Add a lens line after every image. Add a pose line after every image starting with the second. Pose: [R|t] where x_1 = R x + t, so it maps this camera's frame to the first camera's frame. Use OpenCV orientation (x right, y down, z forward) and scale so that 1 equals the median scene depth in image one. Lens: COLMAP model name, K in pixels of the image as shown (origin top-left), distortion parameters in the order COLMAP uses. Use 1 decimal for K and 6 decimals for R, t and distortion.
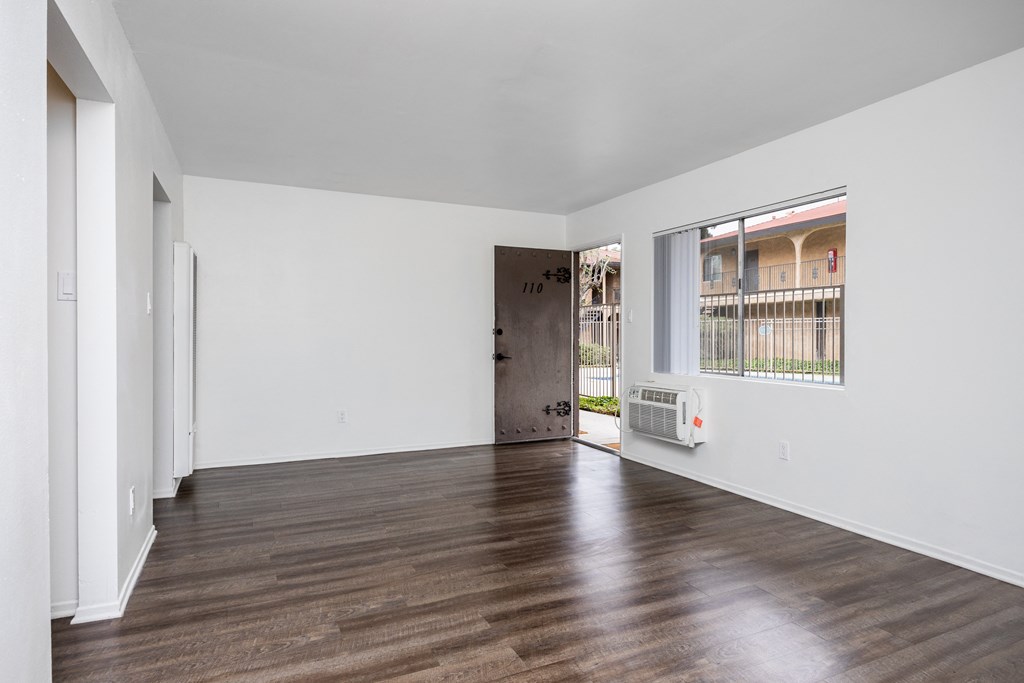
lens RADIAL K [[545.7, 0, 502.9], [0, 545.7, 342.1], [0, 0, 1]] dist [-0.005440, 0.002418]
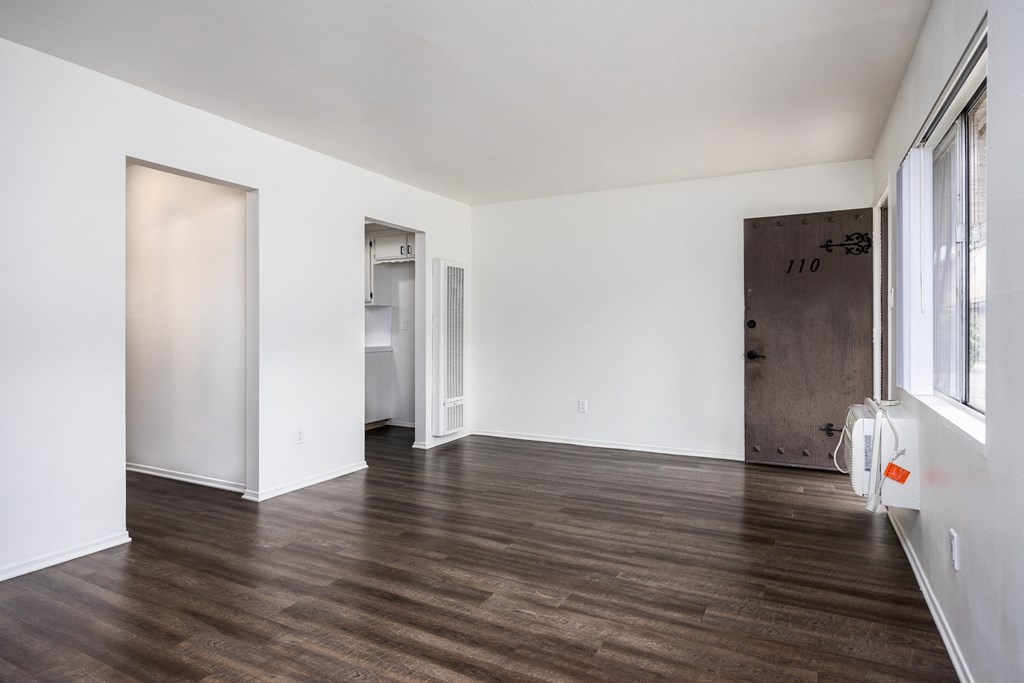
lens RADIAL K [[545.7, 0, 506.2], [0, 545.7, 333.5], [0, 0, 1]] dist [-0.005440, 0.002418]
pose [[0.627909, 0.003505, -0.778279, 0.552296], [-0.006836, 0.999976, -0.001012, -0.002458], [0.778257, 0.005956, 0.627918, 0.291521]]
